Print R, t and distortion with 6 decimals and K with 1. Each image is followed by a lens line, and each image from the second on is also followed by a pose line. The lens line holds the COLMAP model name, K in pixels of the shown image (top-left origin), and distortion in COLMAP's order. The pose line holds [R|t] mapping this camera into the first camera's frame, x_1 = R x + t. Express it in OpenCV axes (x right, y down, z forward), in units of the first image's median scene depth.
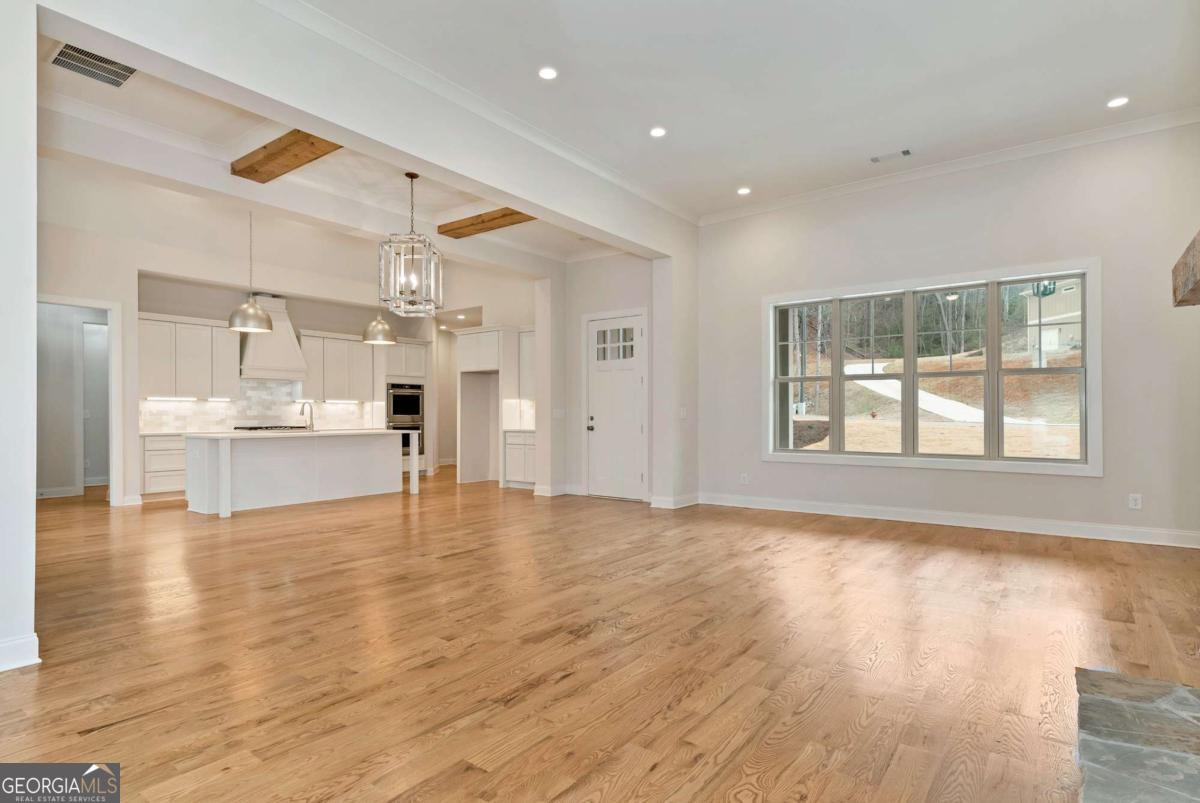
lens RADIAL K [[615.2, 0, 603.6], [0, 615.2, 413.1], [0, 0, 1]] dist [-0.000558, 0.000287]
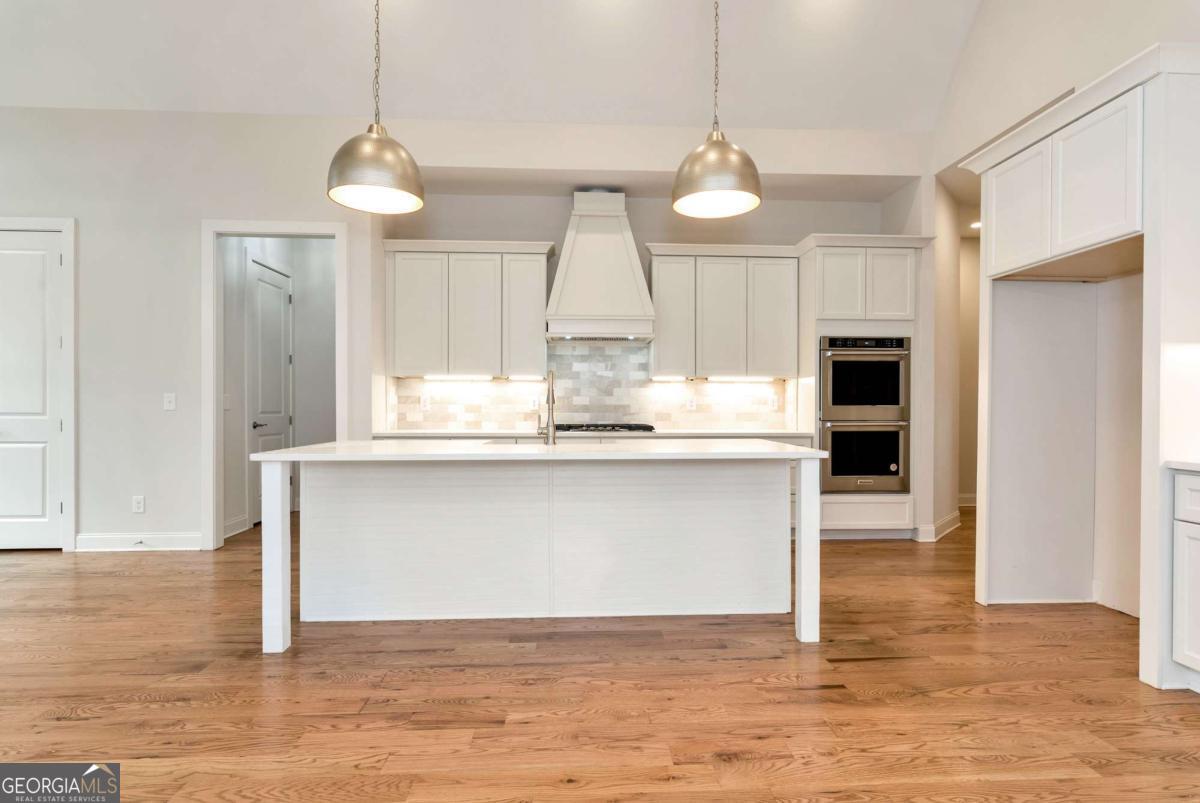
lens RADIAL K [[615.2, 0, 599.6], [0, 615.2, 408.7], [0, 0, 1]] dist [-0.000558, 0.000287]
pose [[0.645323, 0.007397, -0.763874, -0.113949], [-0.001426, 0.999963, 0.008478, 0.002289], [0.763909, -0.004382, 0.645309, 0.628256]]
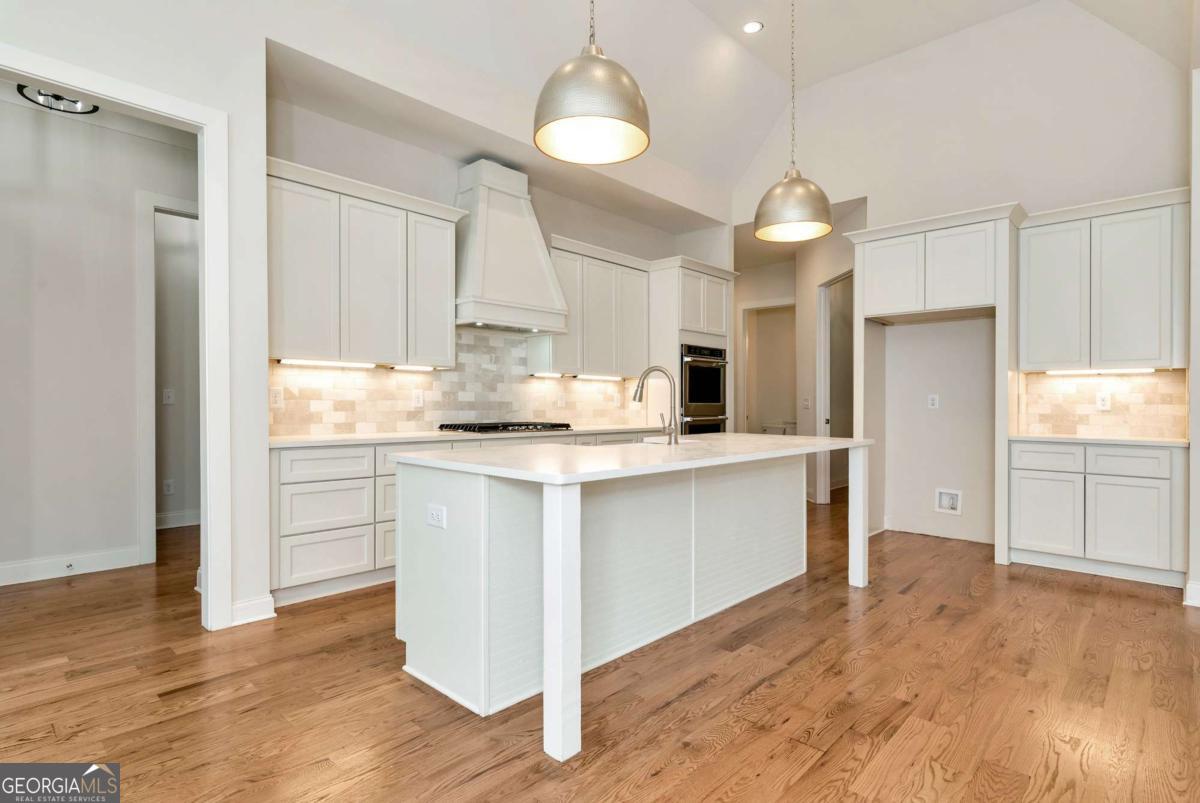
lens RADIAL K [[615.2, 0, 609.9], [0, 615.2, 400.7], [0, 0, 1]] dist [-0.000558, 0.000287]
pose [[0.995532, 0.006835, -0.094174, -0.399305], [-0.007067, 0.999973, -0.002127, 0.003270], [0.094157, 0.002783, 0.995553, 0.498178]]
